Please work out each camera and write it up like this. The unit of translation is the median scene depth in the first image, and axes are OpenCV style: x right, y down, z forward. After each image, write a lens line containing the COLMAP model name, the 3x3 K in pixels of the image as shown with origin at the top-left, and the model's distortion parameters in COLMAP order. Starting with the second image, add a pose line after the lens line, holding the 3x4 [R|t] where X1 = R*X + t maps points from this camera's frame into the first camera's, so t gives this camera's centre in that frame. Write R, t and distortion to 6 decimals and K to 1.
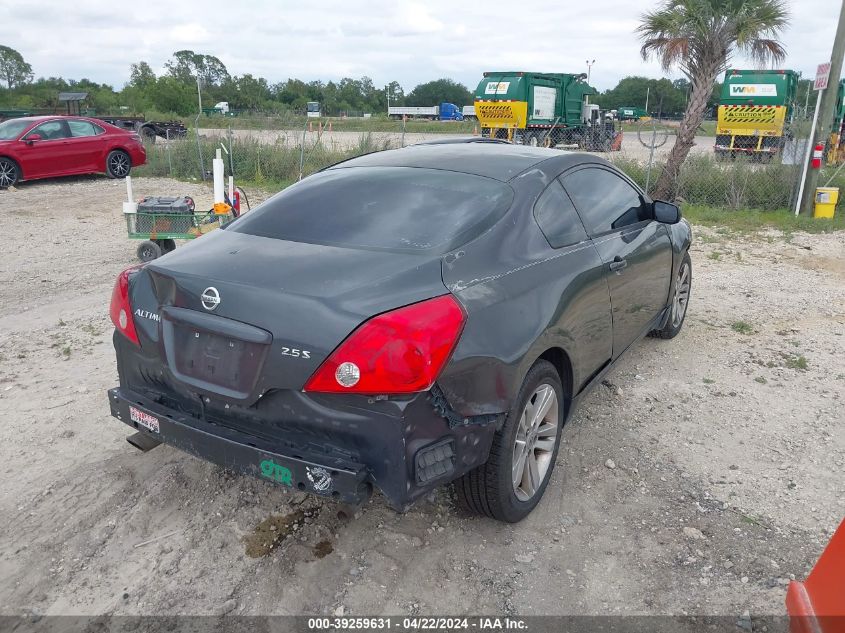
lens RADIAL K [[671.1, 0, 422.5], [0, 671.1, 316.5], [0, 0, 1]] dist [-0.006604, 0.001147]
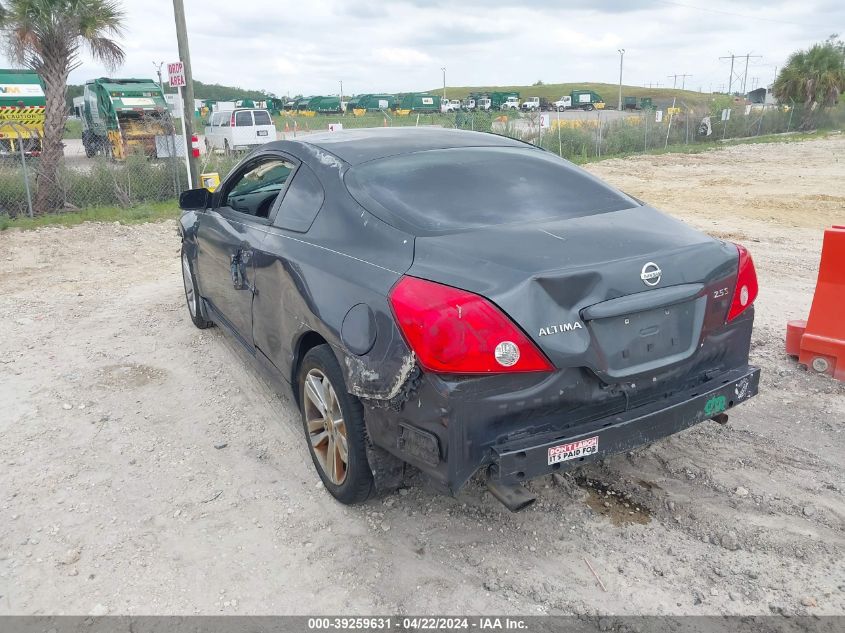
lens RADIAL K [[671.1, 0, 422.5], [0, 671.1, 316.5], [0, 0, 1]] dist [-0.006604, 0.001147]
pose [[0.476286, -0.279502, 0.833685, -0.224767], [0.283024, 0.946407, 0.155601, -0.036920], [-0.832496, 0.161842, 0.529866, 0.132482]]
